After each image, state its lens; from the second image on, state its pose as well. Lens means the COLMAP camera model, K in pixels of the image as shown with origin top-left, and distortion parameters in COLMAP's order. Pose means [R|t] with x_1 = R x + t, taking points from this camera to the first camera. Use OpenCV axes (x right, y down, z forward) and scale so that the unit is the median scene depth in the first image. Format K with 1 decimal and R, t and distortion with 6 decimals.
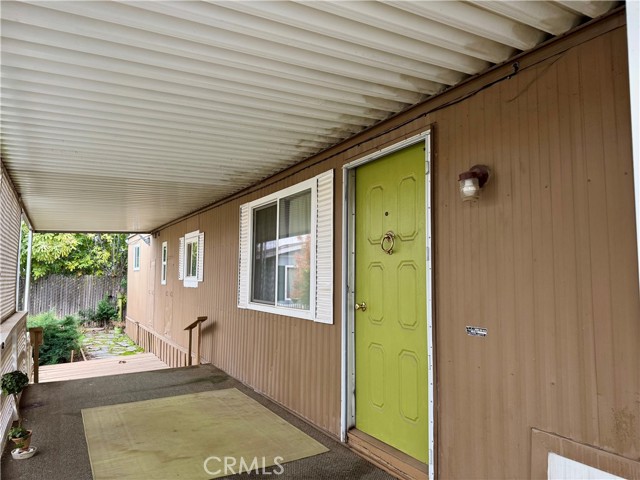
lens RADIAL K [[451.2, 0, 321.9], [0, 451.2, 238.0], [0, 0, 1]] dist [0.108573, -0.149169]
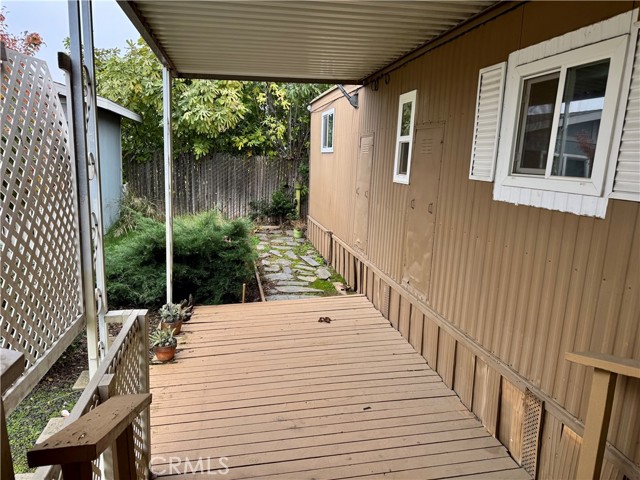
lens RADIAL K [[451.2, 0, 321.9], [0, 451.2, 238.0], [0, 0, 1]] dist [0.108573, -0.149169]
pose [[0.946688, 0.093465, -0.308297, -0.178969], [-0.014233, 0.968188, 0.249819, 0.024756], [0.321839, -0.232113, 0.917902, 0.335244]]
